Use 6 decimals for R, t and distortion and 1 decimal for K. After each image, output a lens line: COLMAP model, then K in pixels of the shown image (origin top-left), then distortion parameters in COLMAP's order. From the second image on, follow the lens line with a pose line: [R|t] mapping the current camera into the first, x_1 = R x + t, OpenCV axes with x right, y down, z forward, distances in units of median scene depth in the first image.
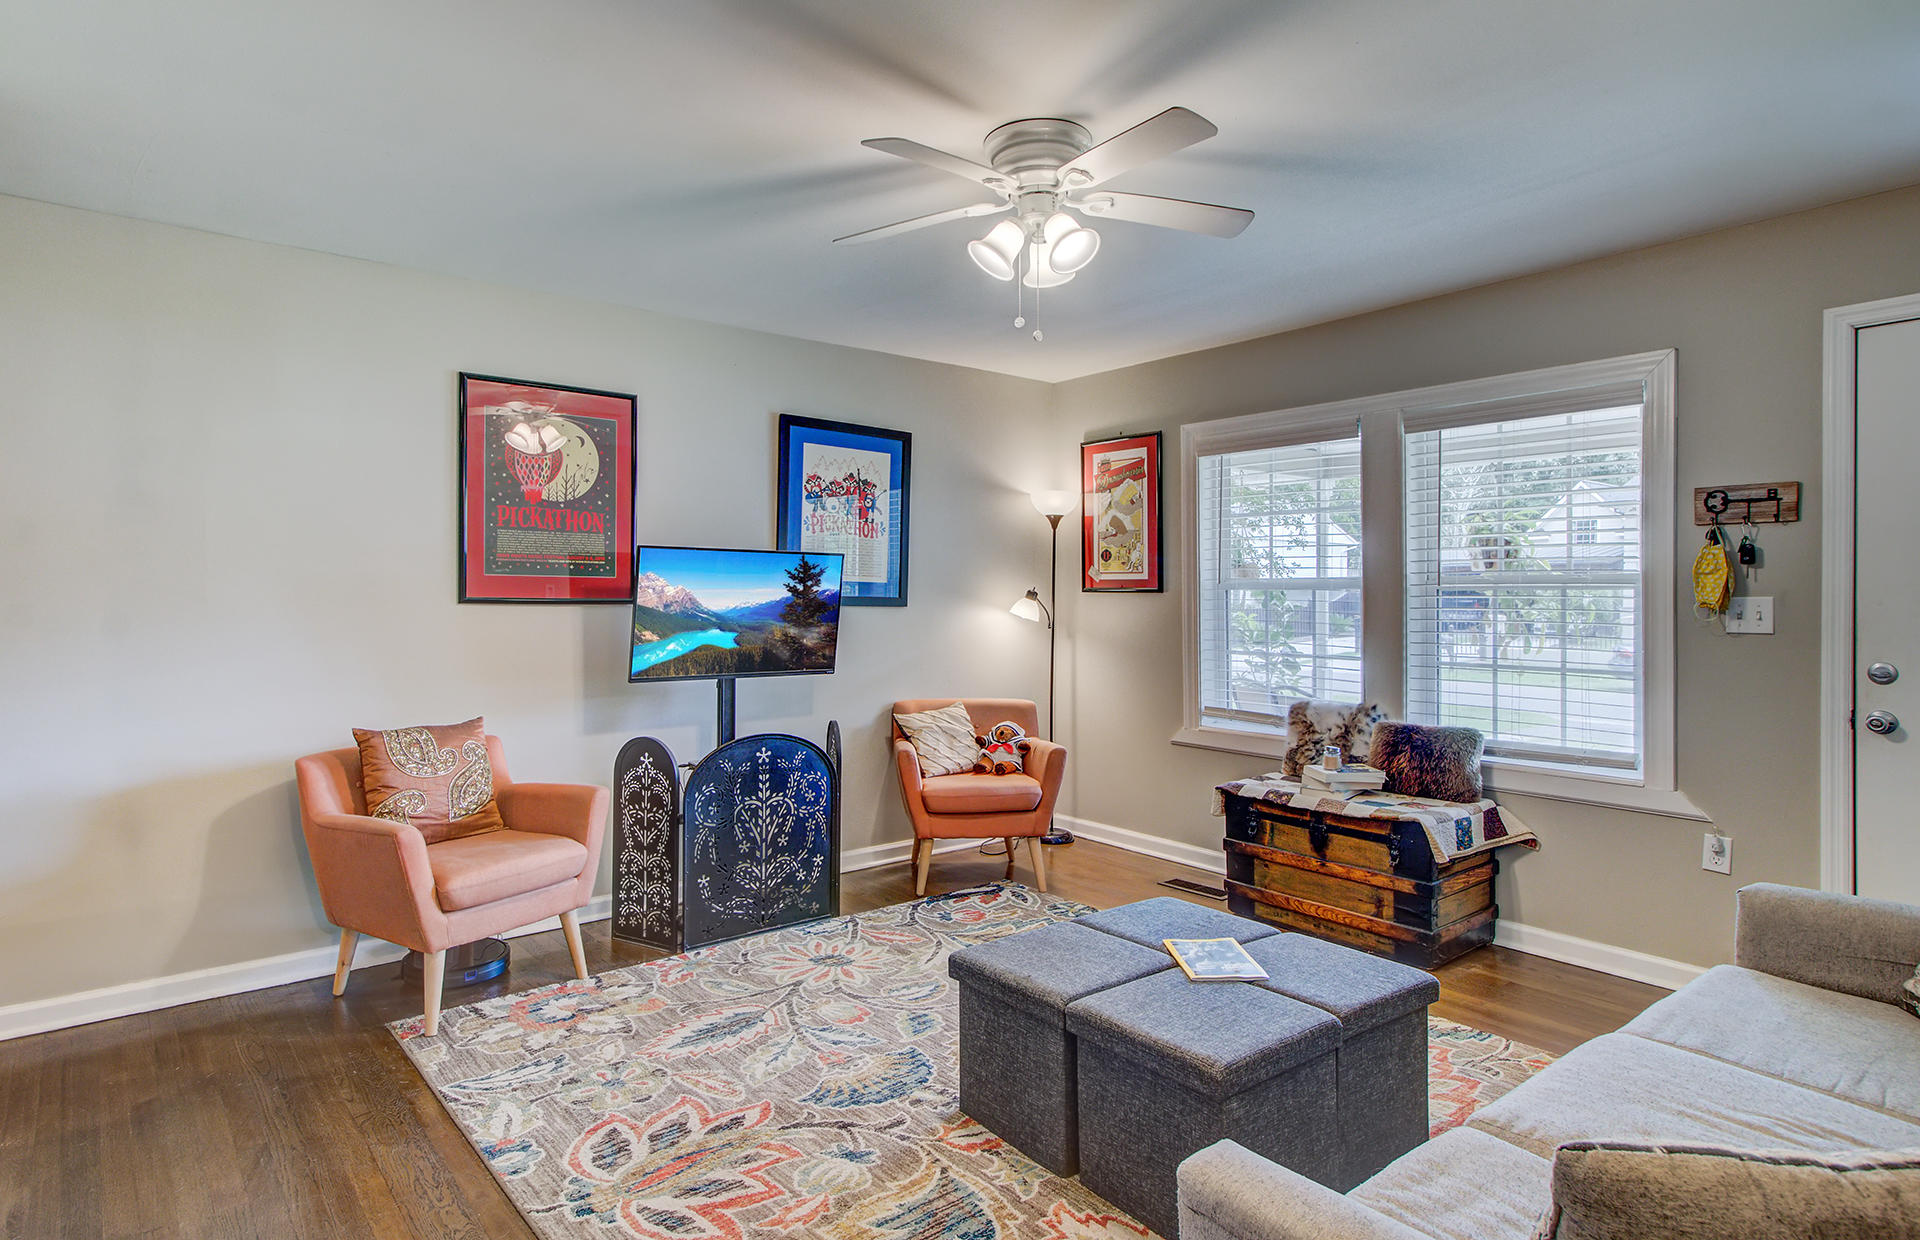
lens RADIAL K [[1052.0, 0, 947.8], [0, 1052.0, 608.1], [0, 0, 1]] dist [0.031058, -0.000546]
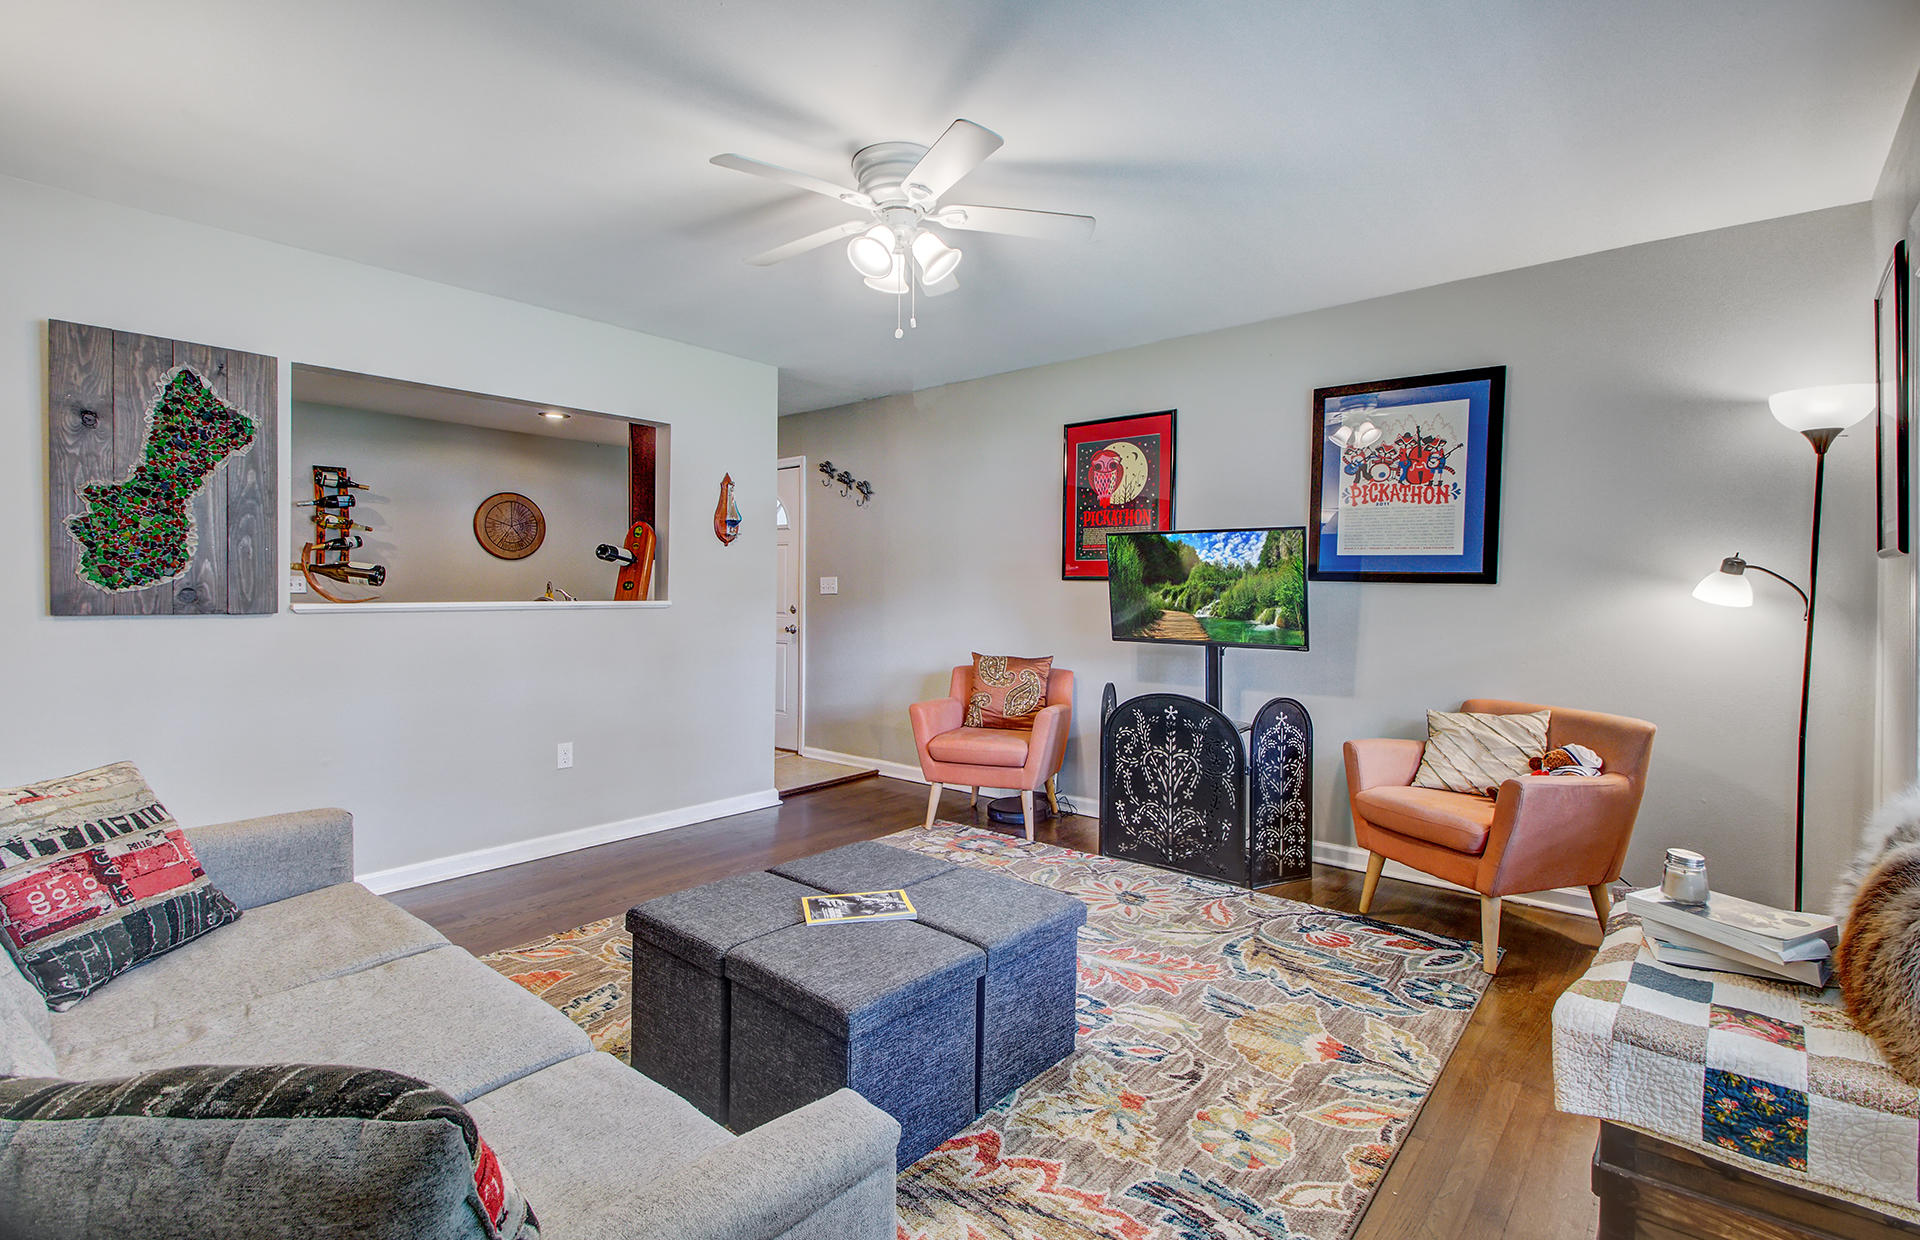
lens RADIAL K [[879.5, 0, 941.0], [0, 879.5, 610.8], [0, 0, 1]] dist [0.002286, -0.000987]
pose [[0.178689, 0.021058, -0.983680, 0.721152], [-0.017394, 0.999682, 0.018241, 0.018975], [0.983752, 0.013851, 0.178999, 0.607542]]
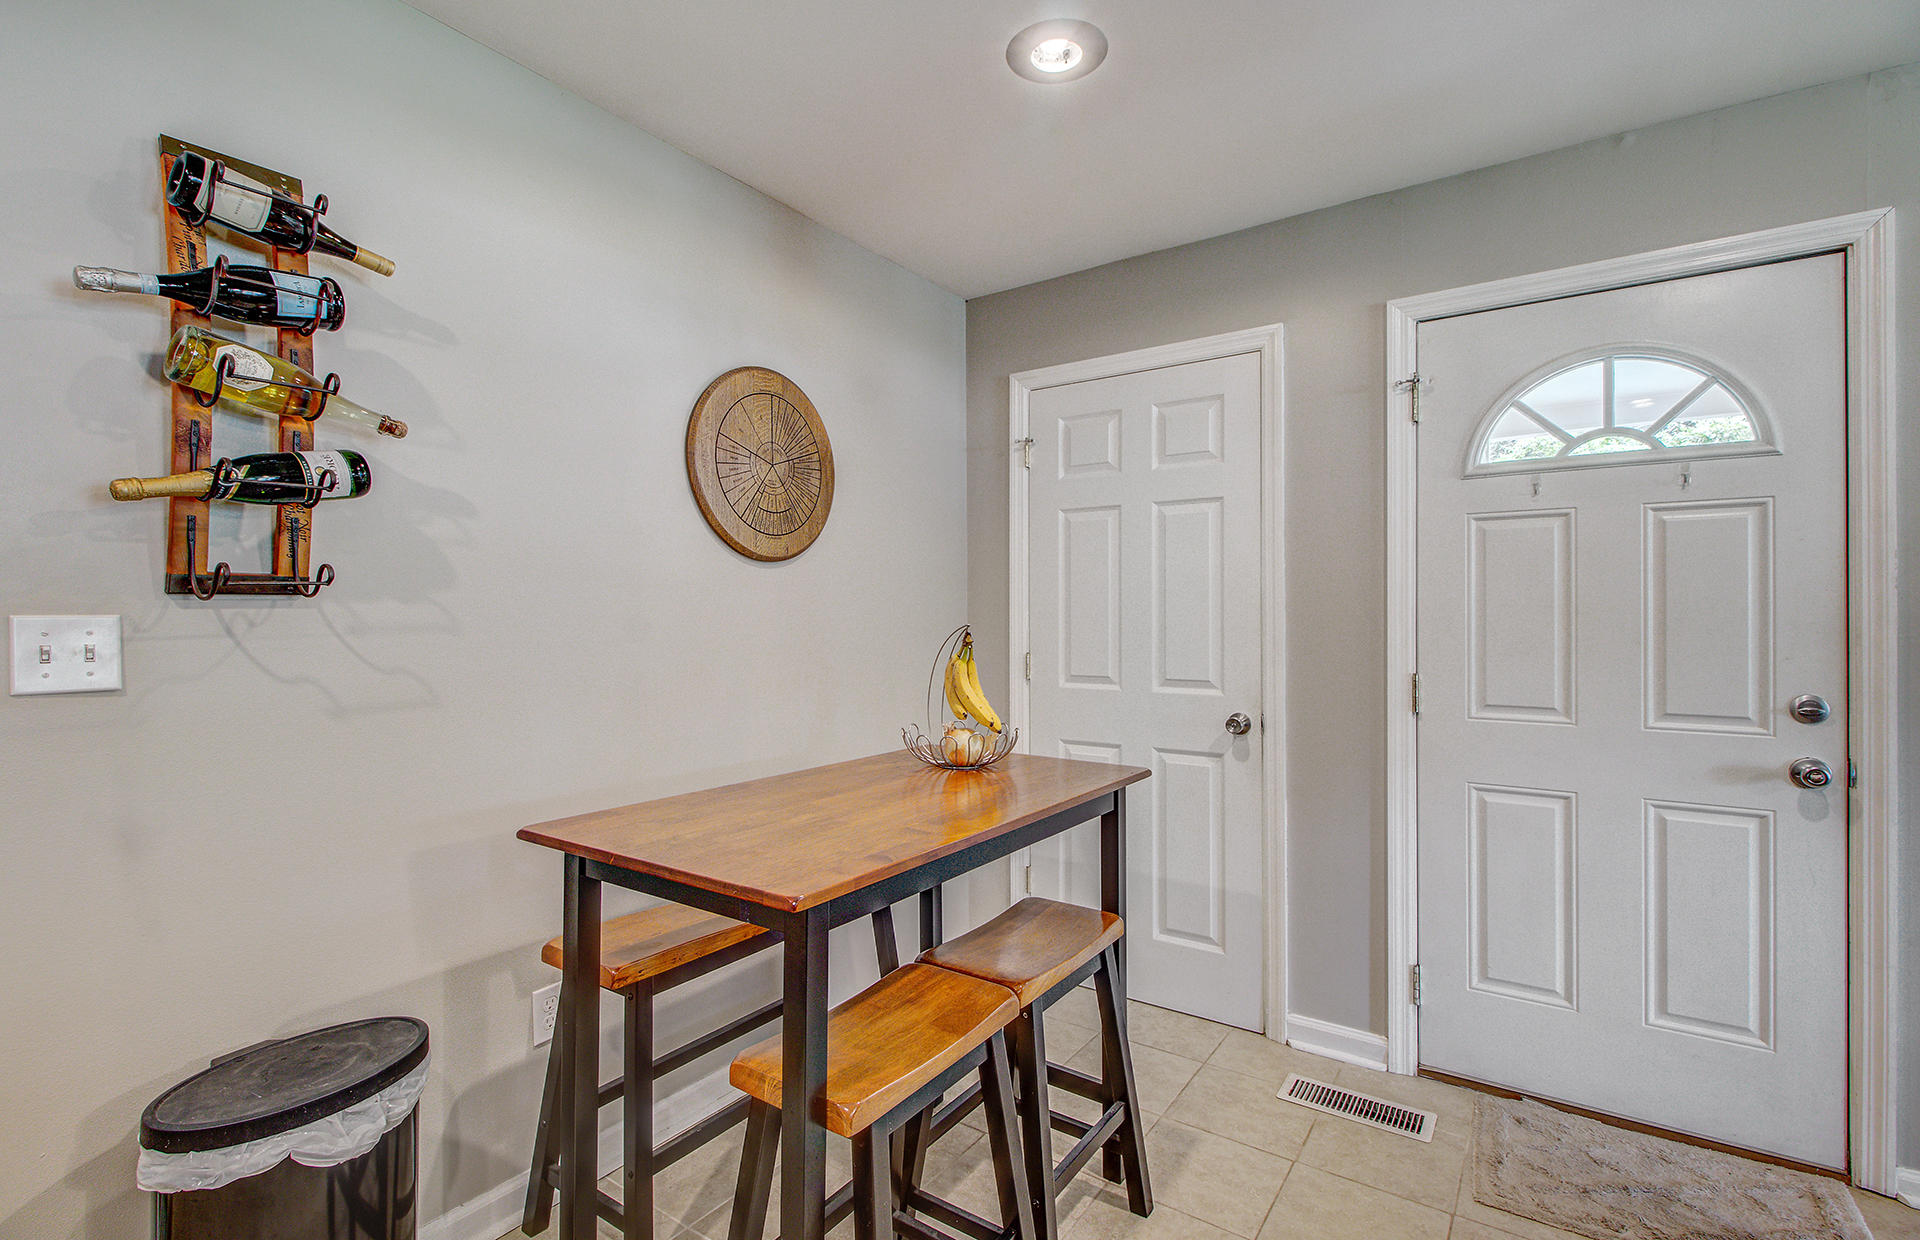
lens RADIAL K [[879.5, 0, 941.0], [0, 879.5, 610.8], [0, 0, 1]] dist [0.002286, -0.000987]
pose [[0.276014, -0.008822, -0.961113, -0.566201], [-0.009165, 0.999888, -0.011810, 0.005306], [0.961110, 0.012068, 0.275902, 0.007526]]
